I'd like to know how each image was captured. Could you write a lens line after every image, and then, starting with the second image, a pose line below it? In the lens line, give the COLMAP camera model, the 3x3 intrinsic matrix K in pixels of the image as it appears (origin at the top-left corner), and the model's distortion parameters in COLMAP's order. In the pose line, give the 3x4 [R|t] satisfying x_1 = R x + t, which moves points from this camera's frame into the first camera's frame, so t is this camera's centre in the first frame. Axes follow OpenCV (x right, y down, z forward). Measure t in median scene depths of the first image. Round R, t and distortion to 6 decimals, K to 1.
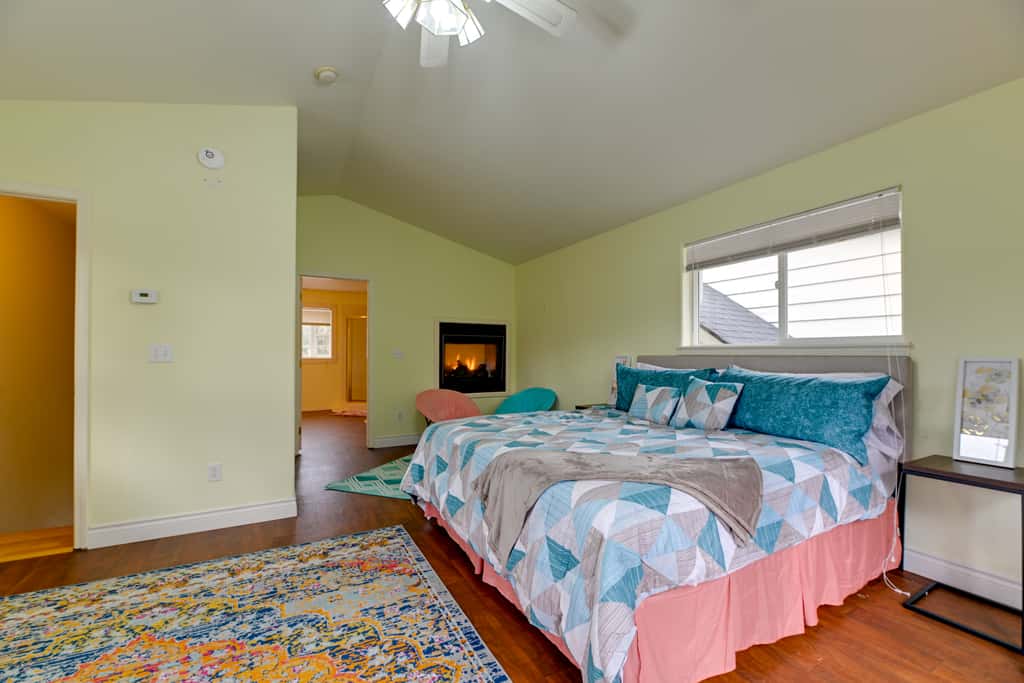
lens RADIAL K [[439.0, 0, 522.5], [0, 439.0, 344.0], [0, 0, 1]] dist [-0.008365, -0.000236]
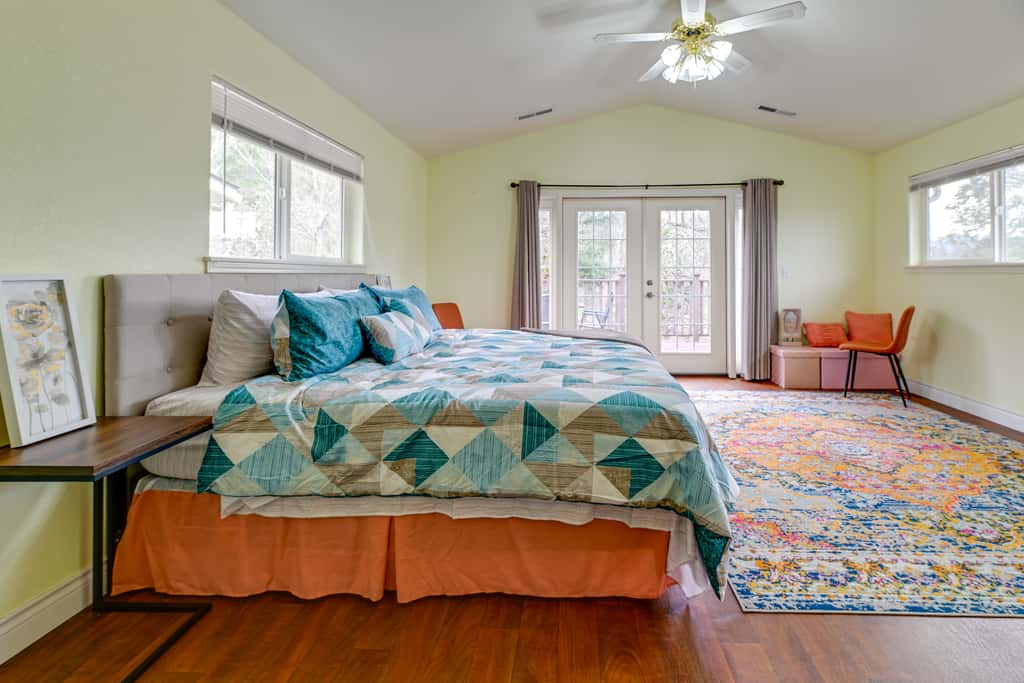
lens RADIAL K [[439.0, 0, 522.5], [0, 439.0, 344.0], [0, 0, 1]] dist [-0.008365, -0.000236]
pose [[-0.812402, -0.087518, 0.576493, -0.374203], [-0.016652, 0.991751, 0.127093, 0.052453], [-0.582860, 0.093651, -0.807158, 1.714642]]
